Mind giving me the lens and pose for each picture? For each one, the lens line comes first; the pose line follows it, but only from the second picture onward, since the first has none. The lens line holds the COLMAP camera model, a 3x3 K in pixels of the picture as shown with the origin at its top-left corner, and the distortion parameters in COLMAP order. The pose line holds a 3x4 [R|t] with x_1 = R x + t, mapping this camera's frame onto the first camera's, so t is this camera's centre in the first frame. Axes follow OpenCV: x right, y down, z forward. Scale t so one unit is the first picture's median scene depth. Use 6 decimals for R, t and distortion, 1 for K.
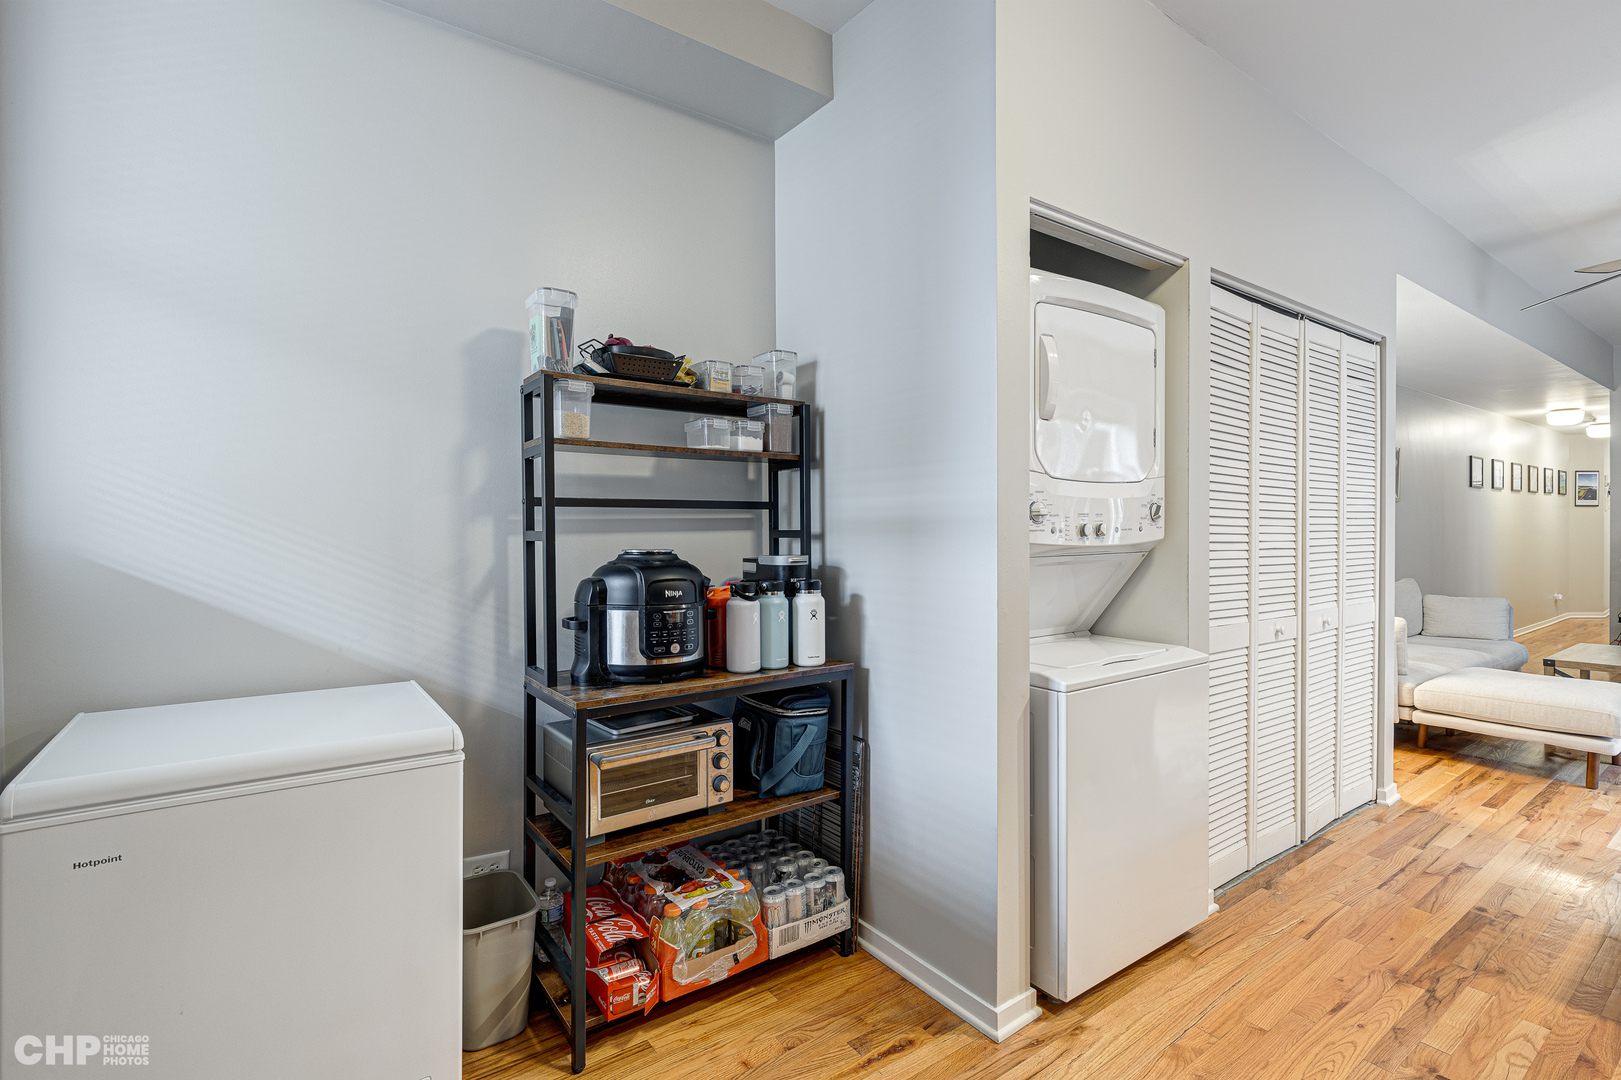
lens RADIAL K [[755.8, 0, 808.9], [0, 755.8, 534.3], [0, 0, 1]] dist [-0.000700, 0.000347]
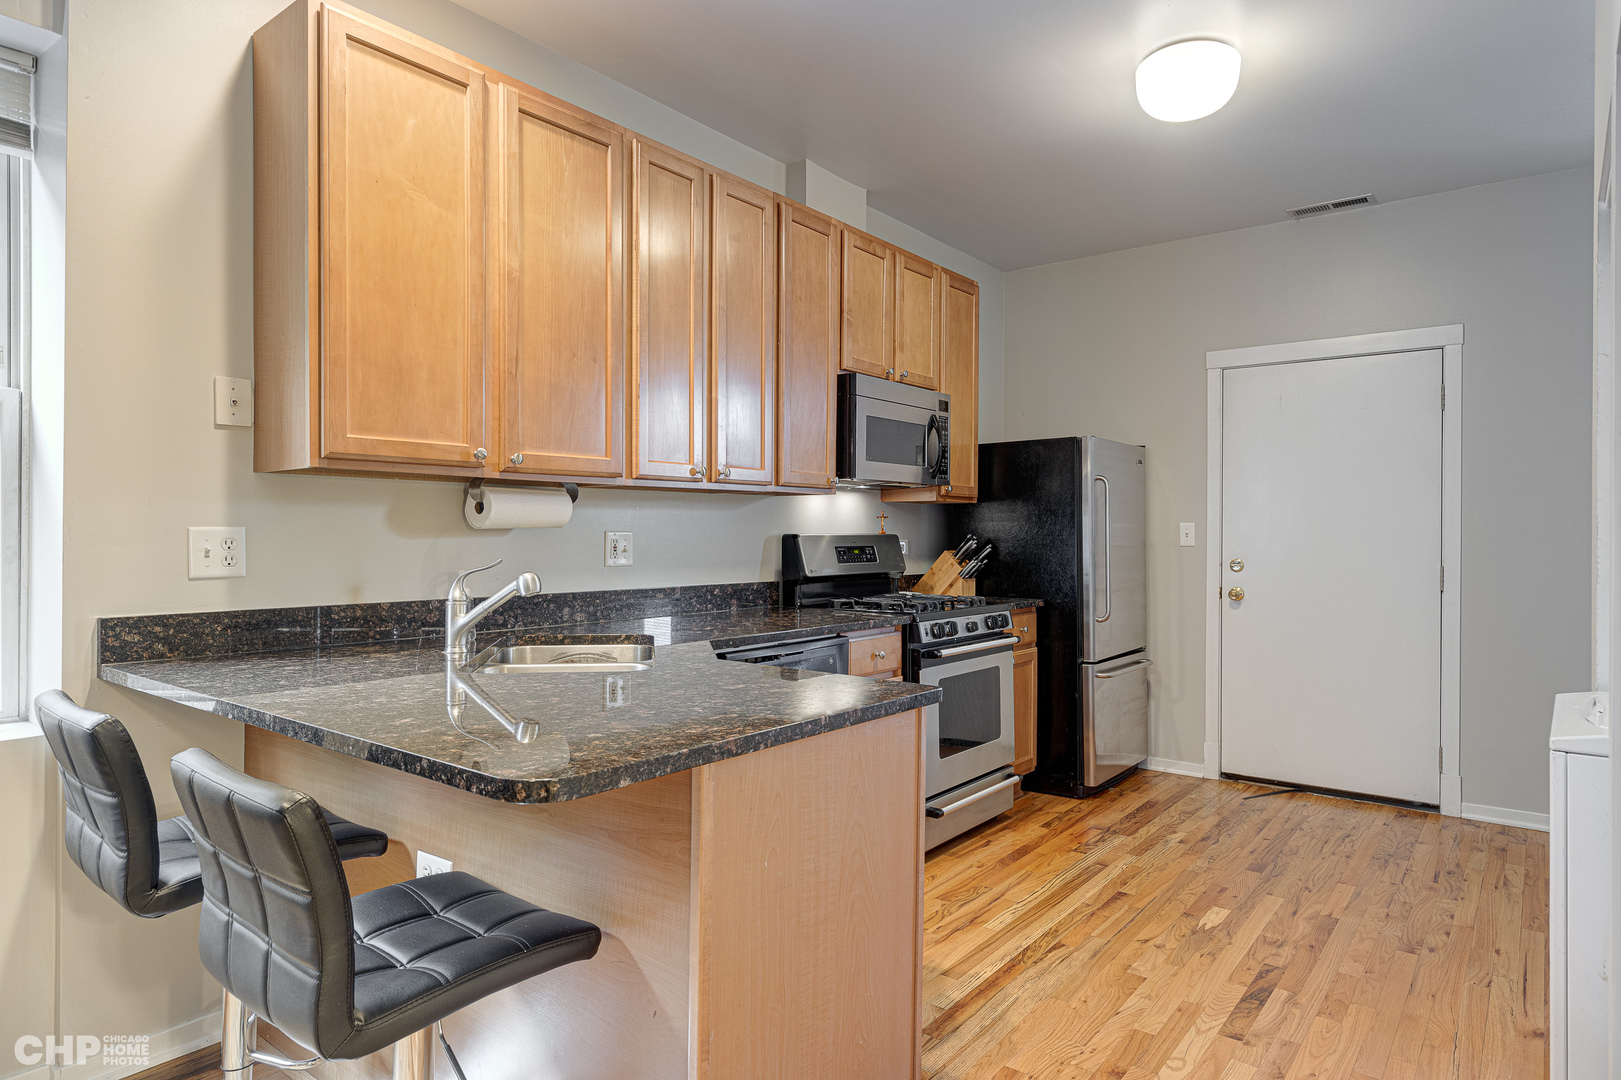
lens RADIAL K [[944.4, 0, 808.3], [0, 944.4, 534.8], [0, 0, 1]] dist [0.004838, 0.001300]
pose [[-0.962083, -0.003283, -0.272736, 1.172450], [-0.007261, 0.999881, 0.013577, -0.016591], [0.272659, 0.015043, -0.961993, 1.381405]]
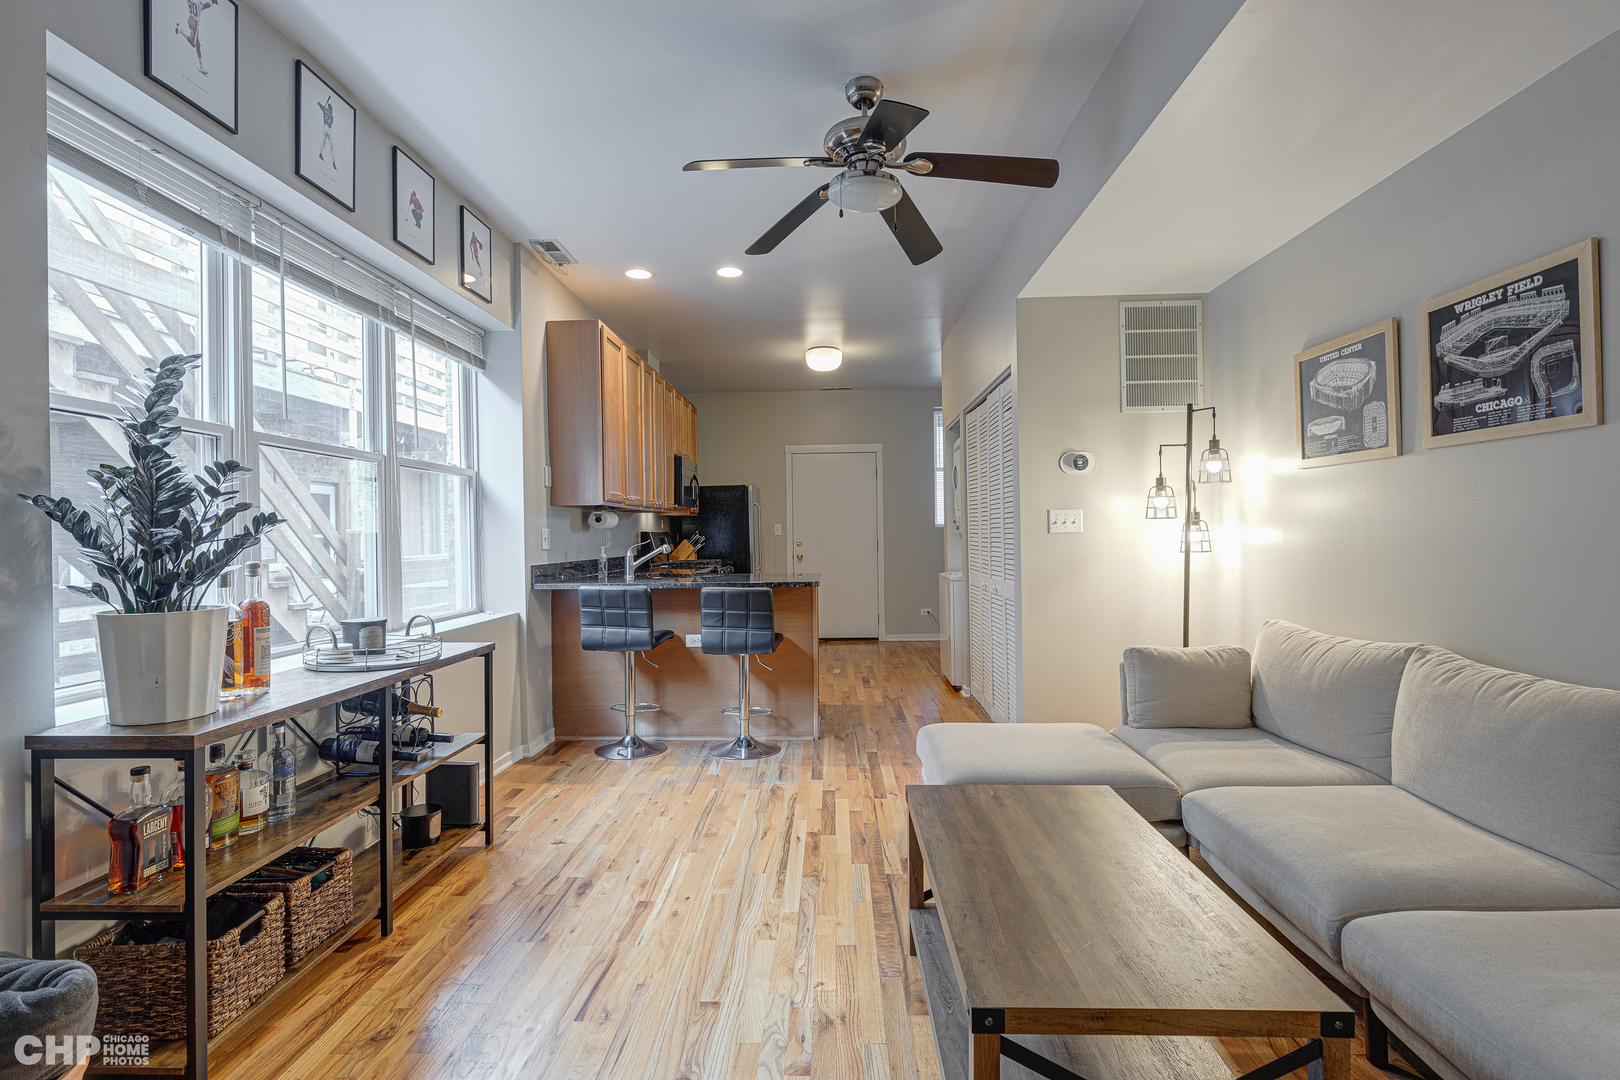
lens RADIAL K [[774.6, 0, 805.2], [0, 774.6, 535.2], [0, 0, 1]] dist [-0.001661, -0.000144]
pose [[-0.617979, 0.012112, -0.786102, 2.437166], [0.006089, 0.999925, 0.010620, -0.008585], [0.786171, 0.001776, -0.618006, 1.898077]]
